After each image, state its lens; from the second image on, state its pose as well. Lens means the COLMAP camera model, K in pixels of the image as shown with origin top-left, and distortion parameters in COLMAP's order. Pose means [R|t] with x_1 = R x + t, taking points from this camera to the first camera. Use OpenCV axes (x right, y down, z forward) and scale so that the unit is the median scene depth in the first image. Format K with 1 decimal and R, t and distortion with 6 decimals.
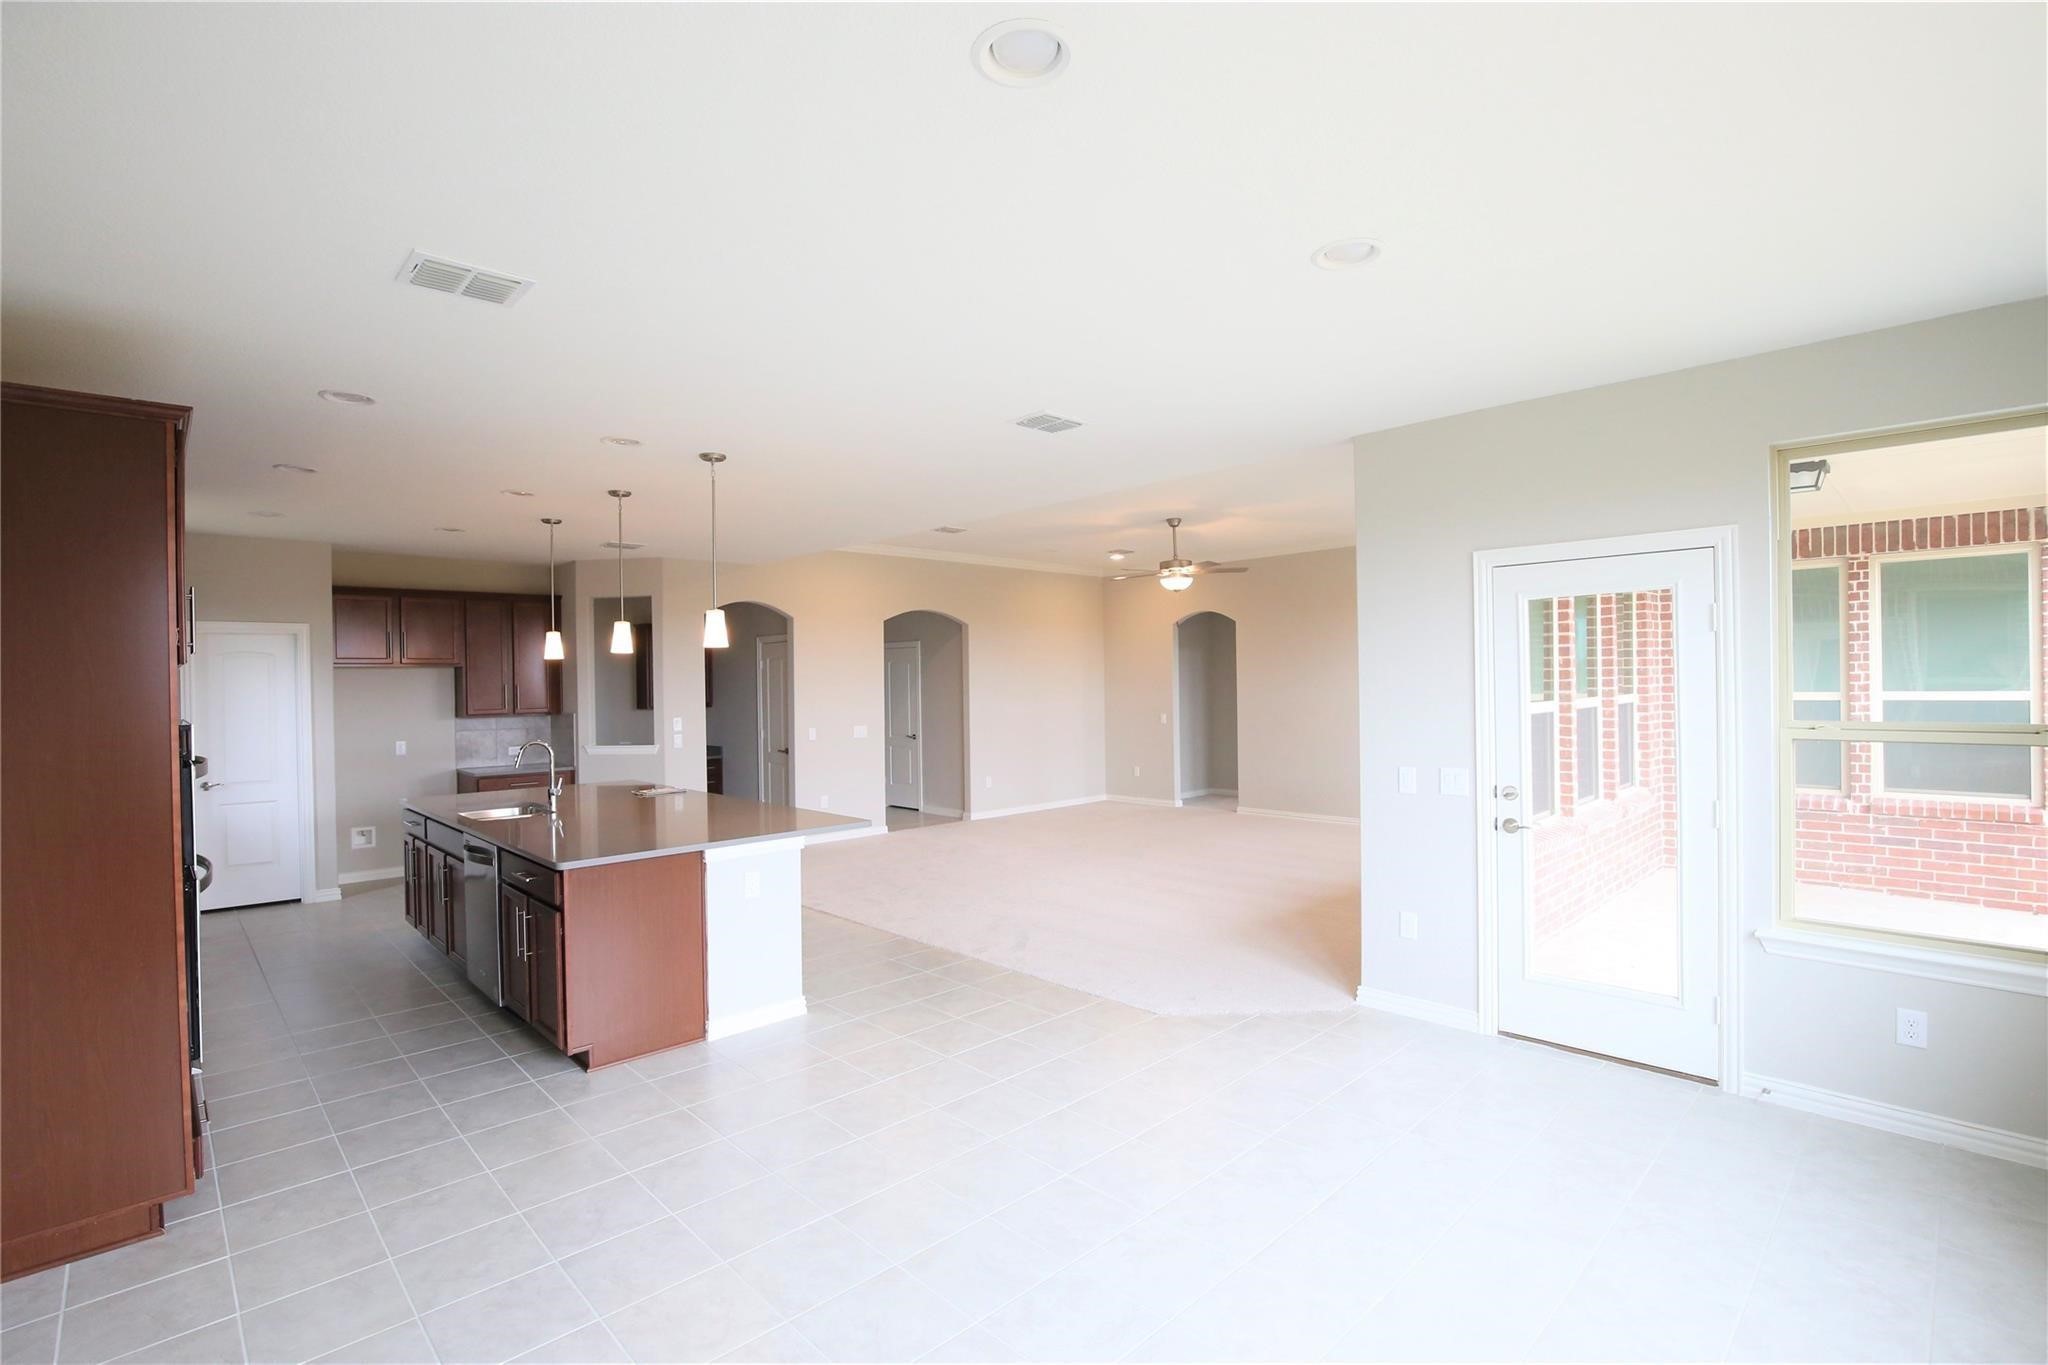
lens RADIAL K [[935.2, 0, 1024.0], [0, 935.2, 682.5], [0, 0, 1]] dist [-0.030006, -0.000163]
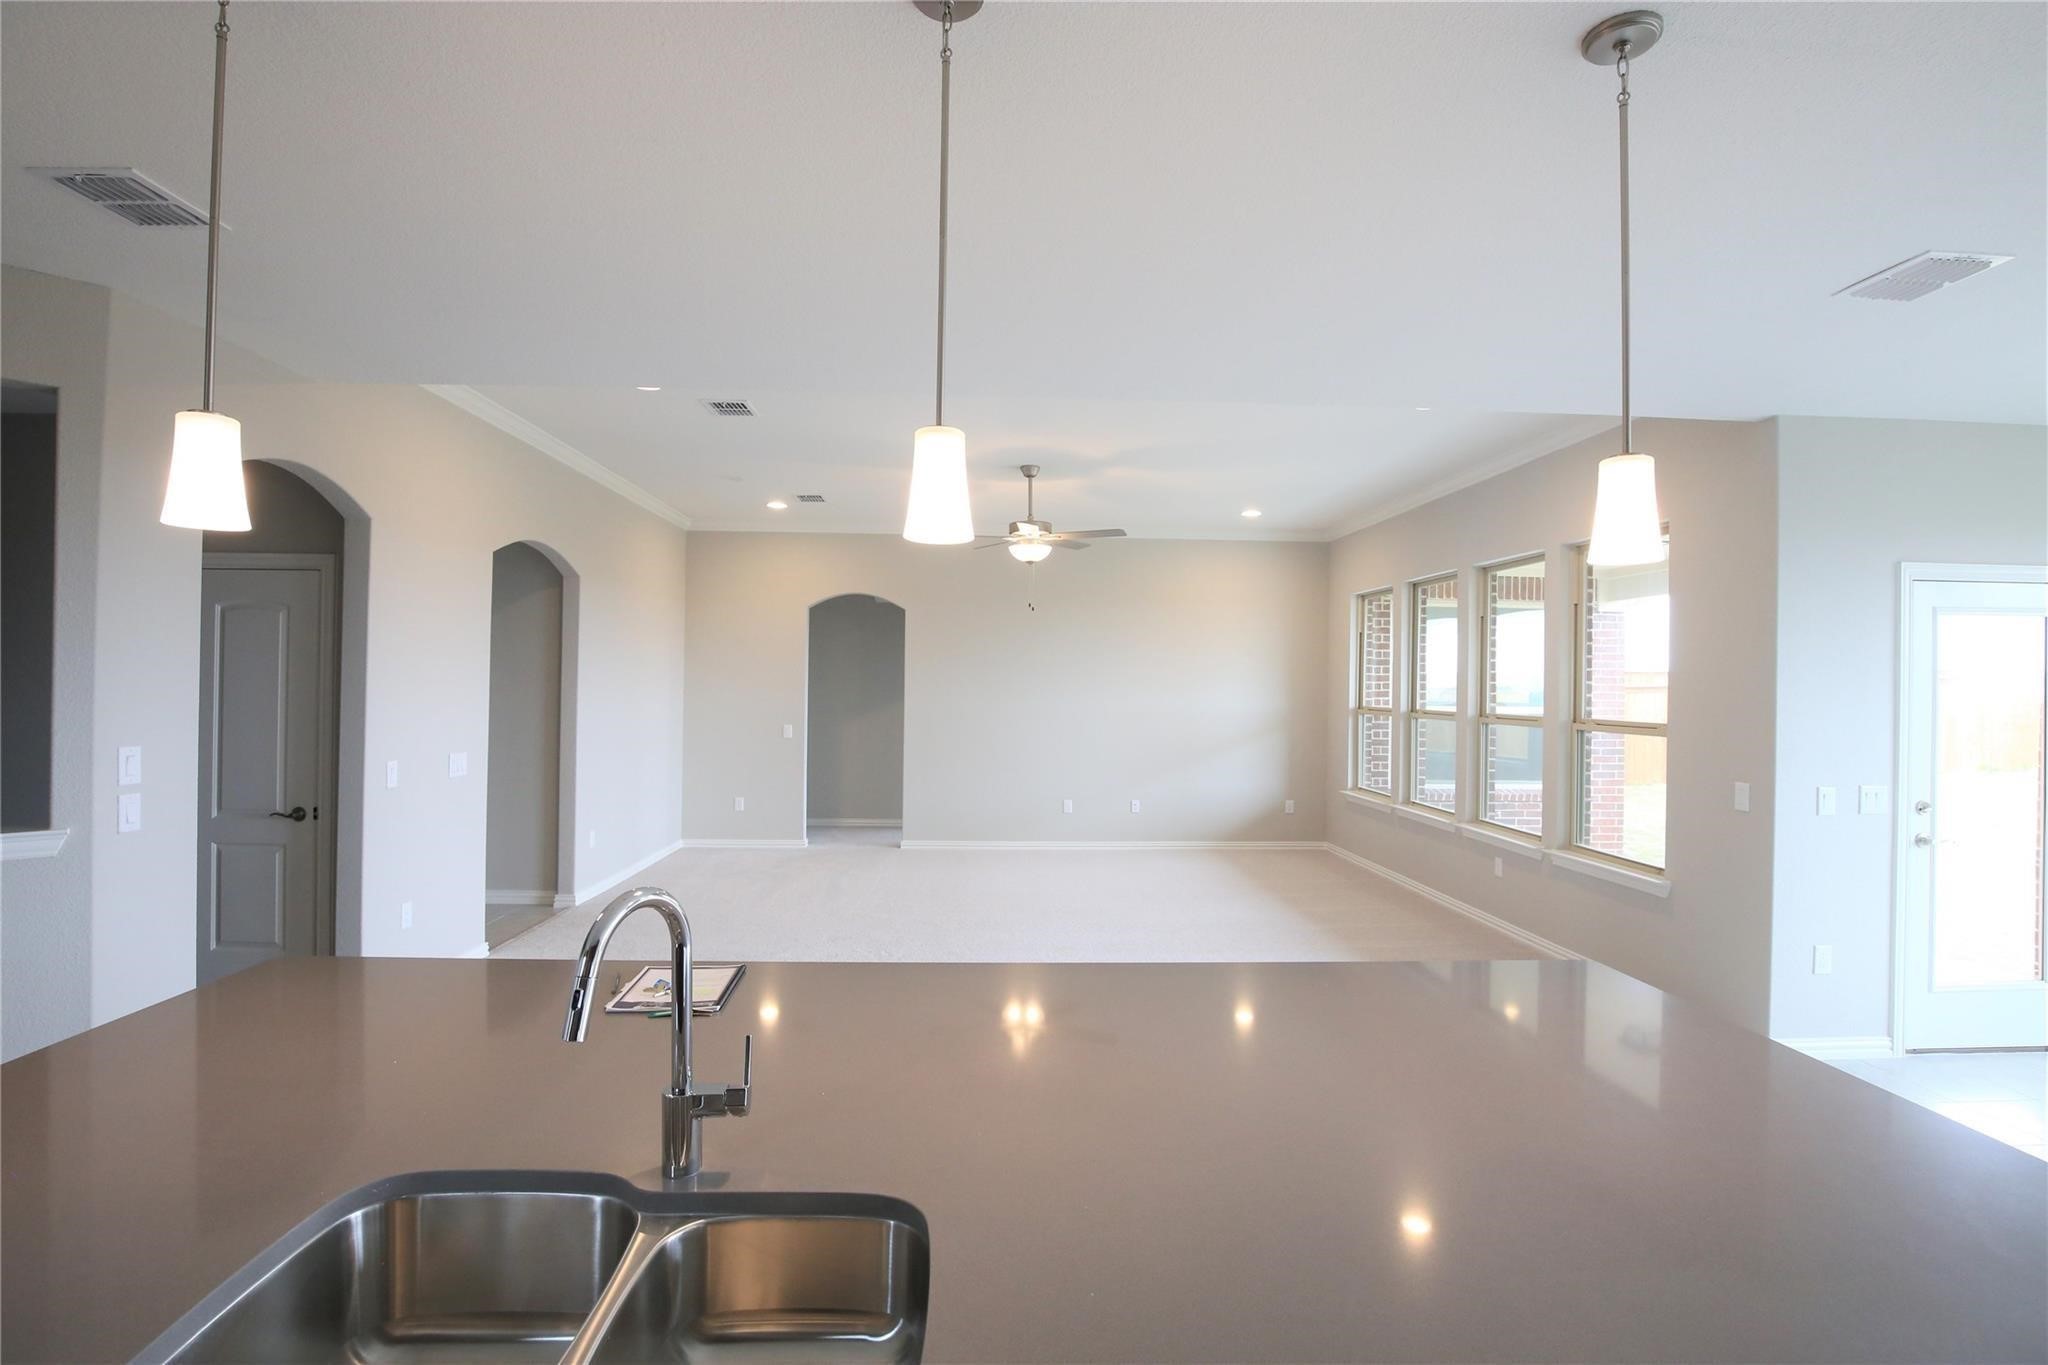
lens RADIAL K [[935.2, 0, 1024.0], [0, 935.2, 682.5], [0, 0, 1]] dist [-0.030006, -0.000163]
pose [[0.661044, 0.027935, 0.749827, -0.401946], [-0.023336, 0.999589, -0.016666, 0.011067], [-0.749984, -0.006481, 0.661424, 0.511898]]
